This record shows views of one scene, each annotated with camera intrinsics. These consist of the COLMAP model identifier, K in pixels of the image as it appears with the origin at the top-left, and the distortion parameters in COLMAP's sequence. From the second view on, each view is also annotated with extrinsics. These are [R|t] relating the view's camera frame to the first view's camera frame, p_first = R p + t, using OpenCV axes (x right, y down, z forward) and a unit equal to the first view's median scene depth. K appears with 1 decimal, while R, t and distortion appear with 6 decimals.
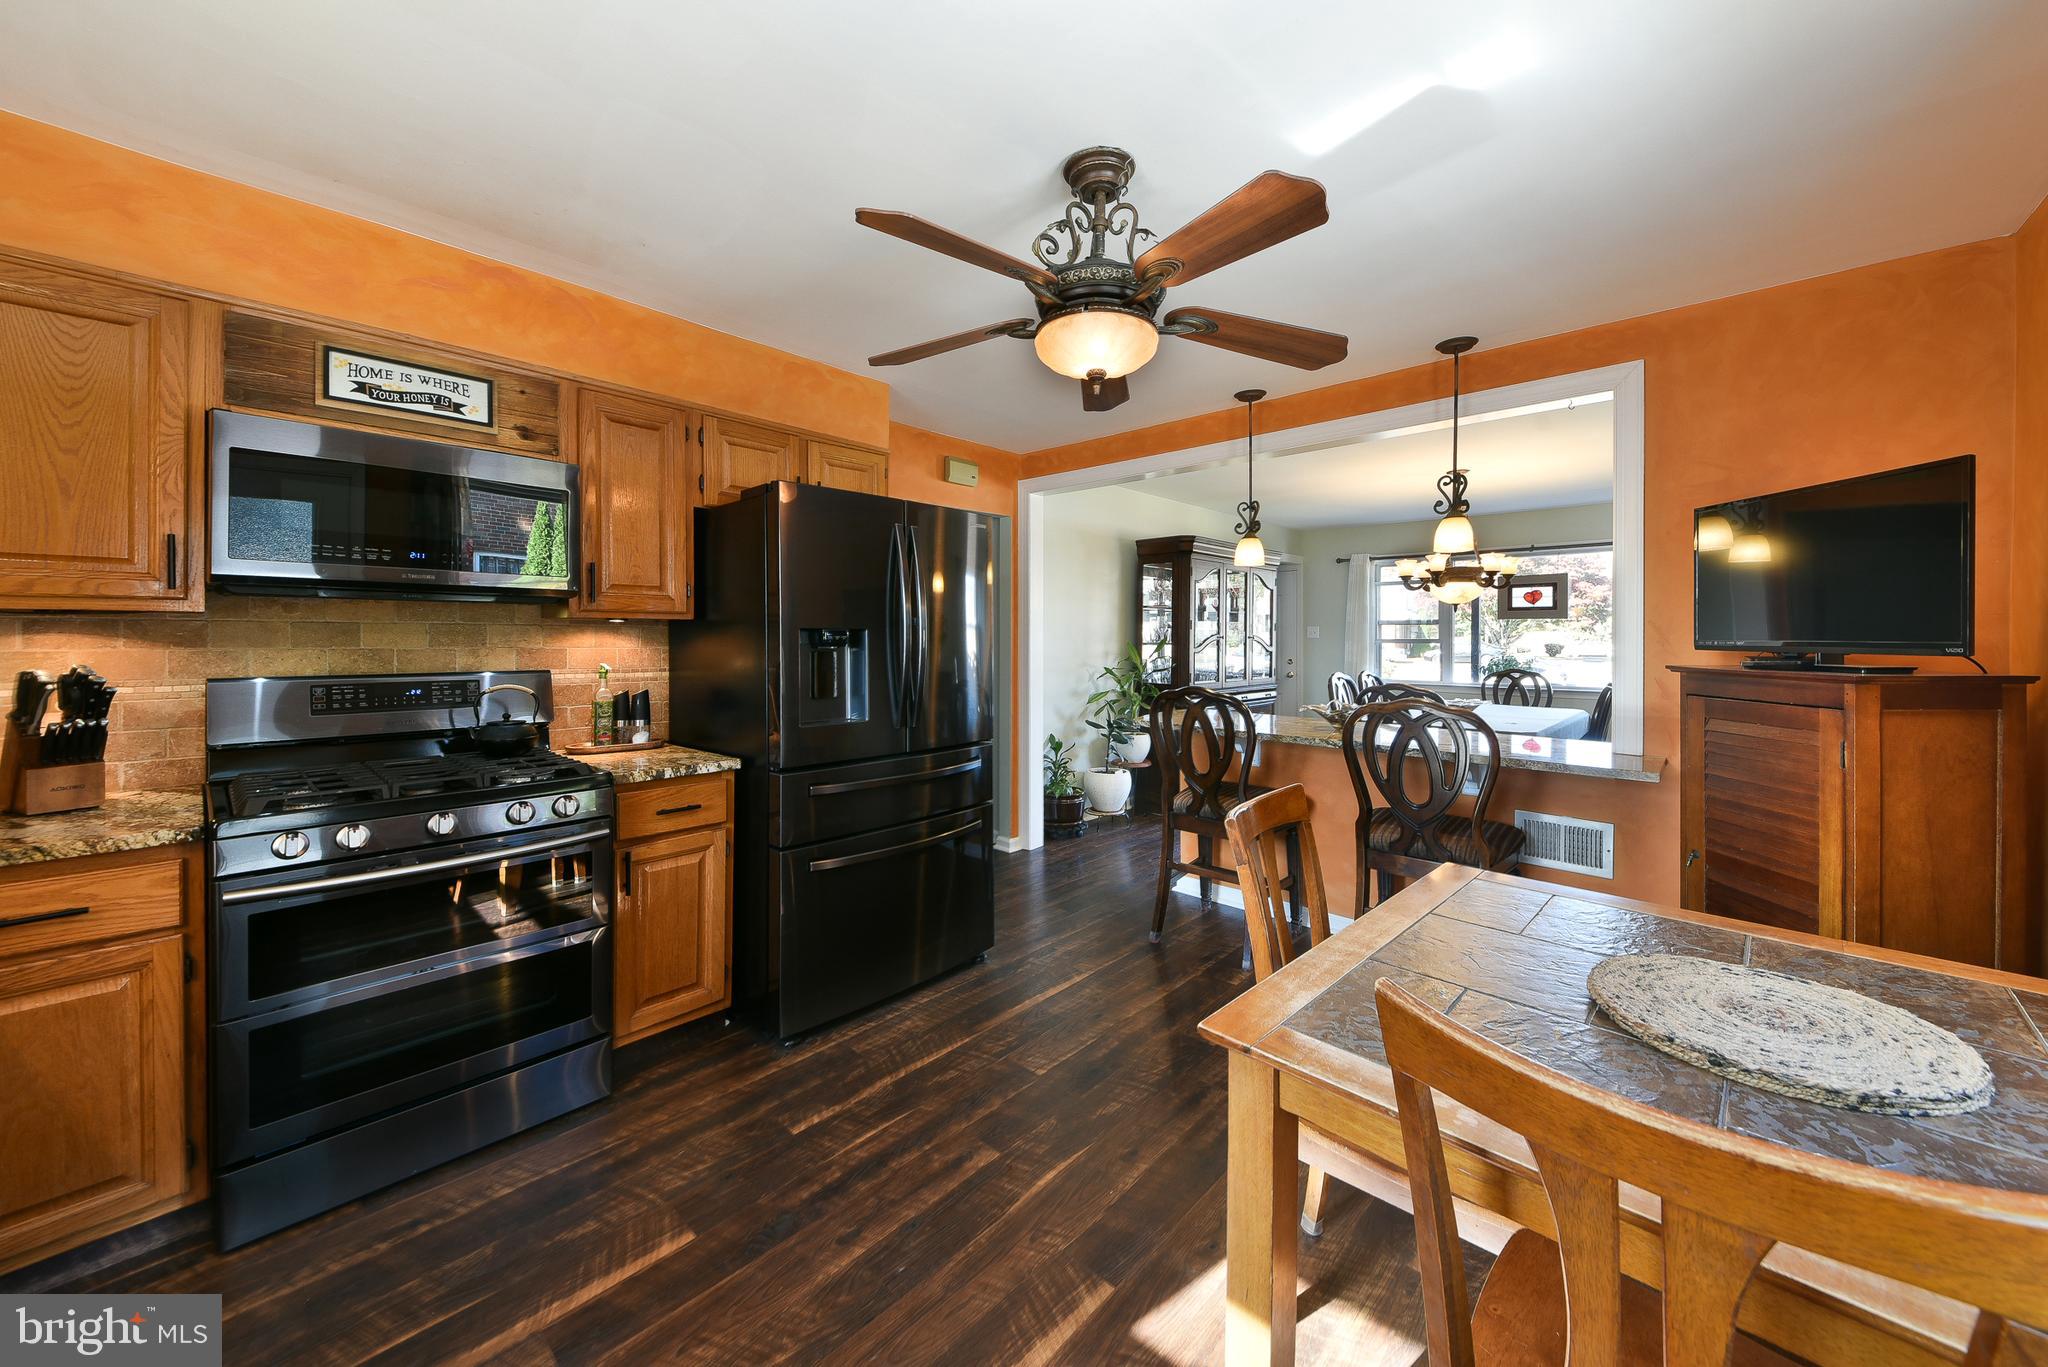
lens RADIAL K [[738.5, 0, 1025.2], [0, 738.5, 638.2], [0, 0, 1]] dist [0.000315, -0.000008]
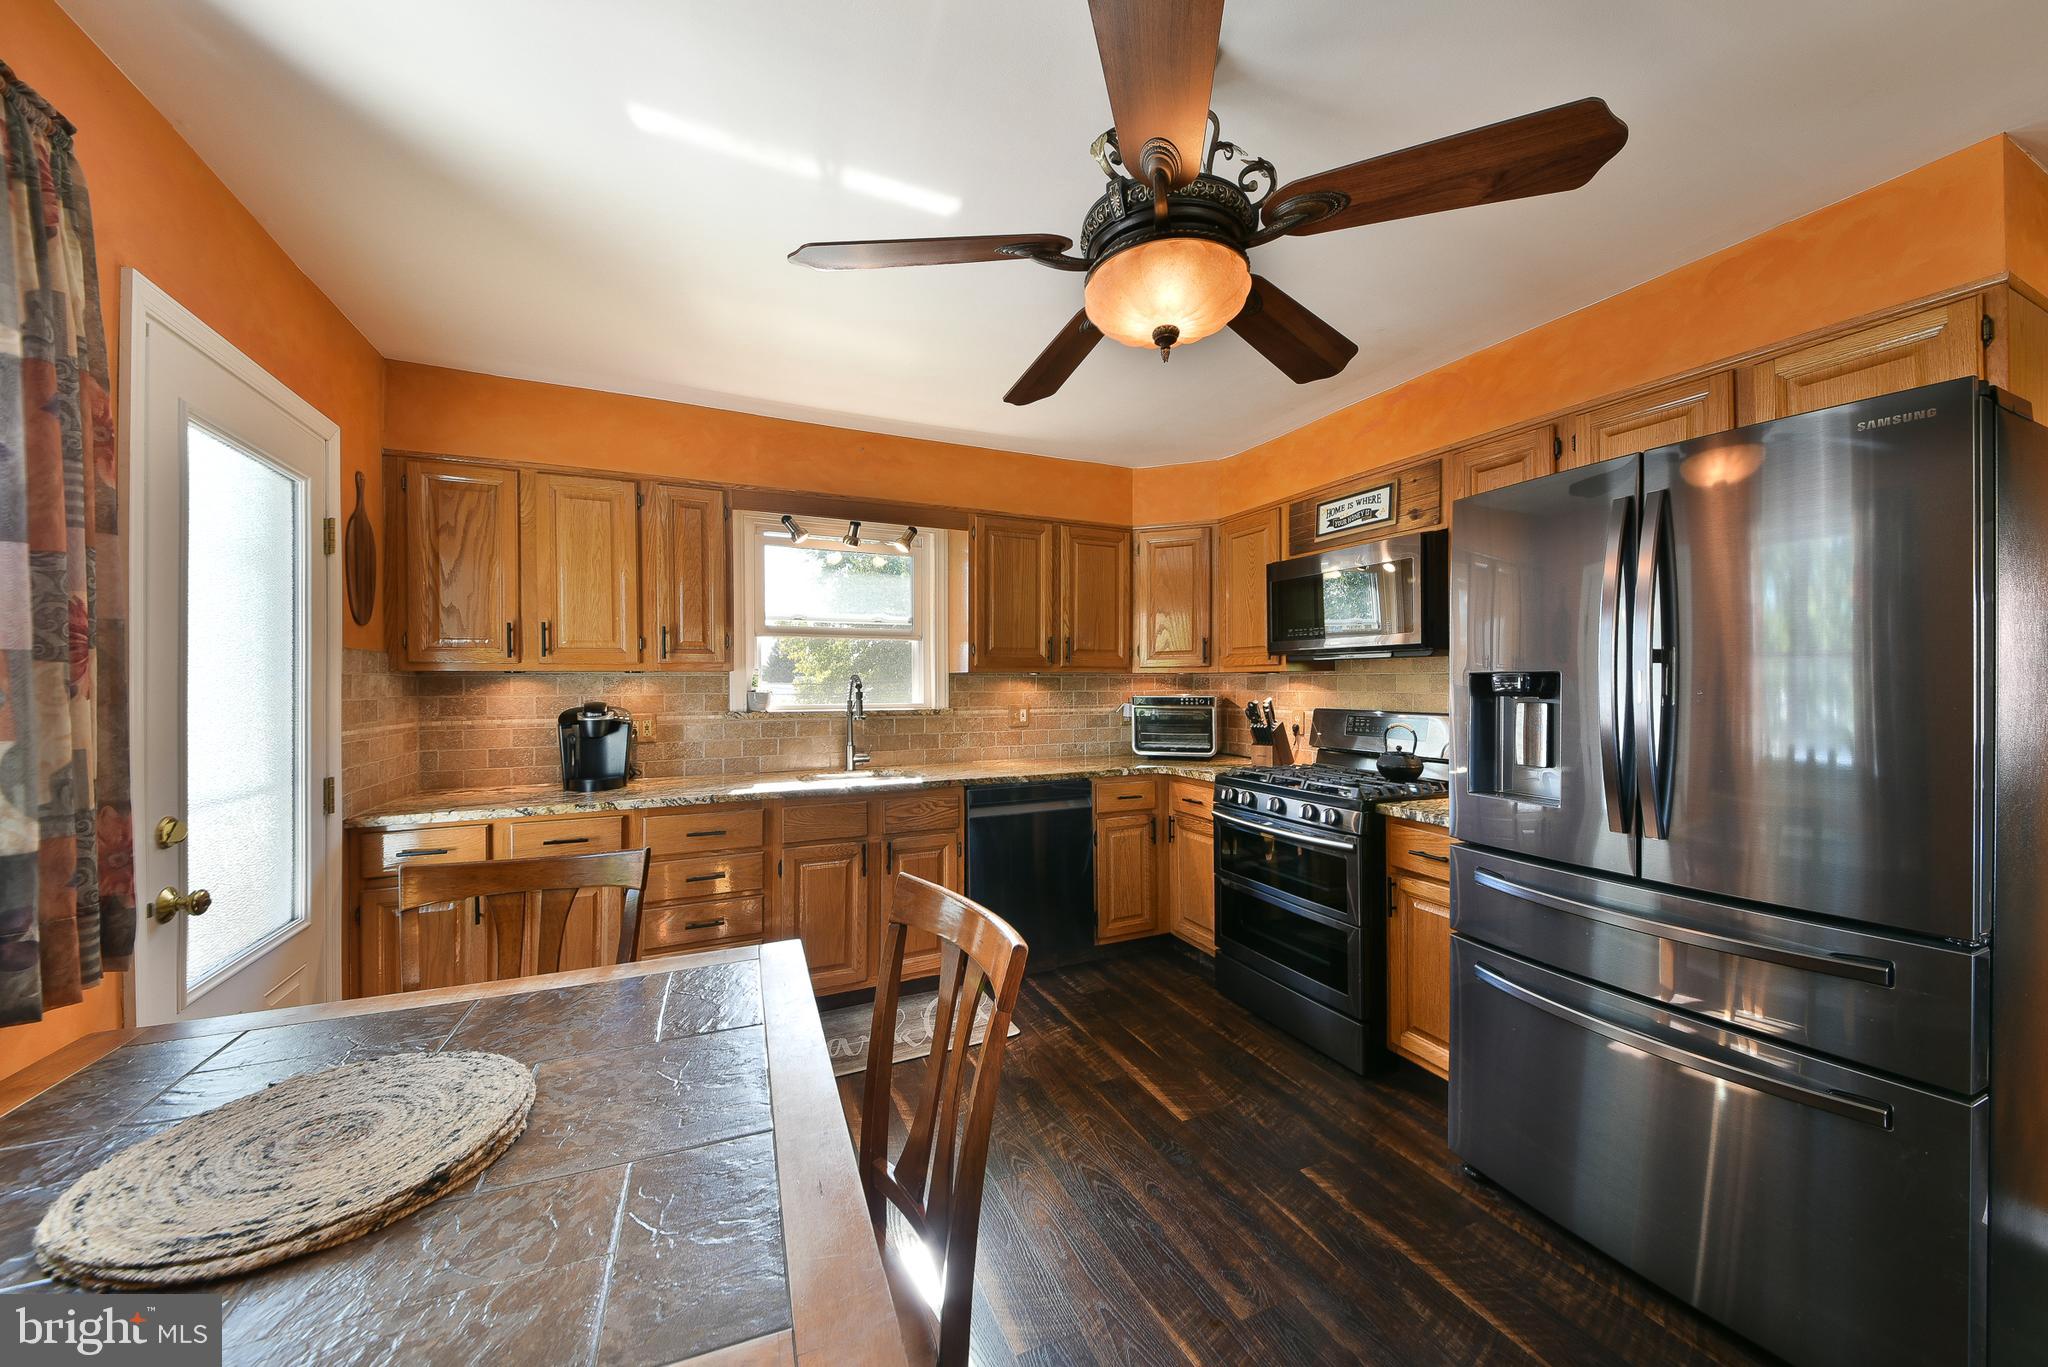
lens RADIAL K [[736.3, 0, 1078.5], [0, 736.3, 686.6], [0, 0, 1]] dist [0.068807, -0.026367]
pose [[-0.318399, 0.001128, -0.947956, 0.738357], [-0.001472, 0.999997, 0.001684, 0.000598], [0.947956, 0.001931, -0.318397, 0.989465]]
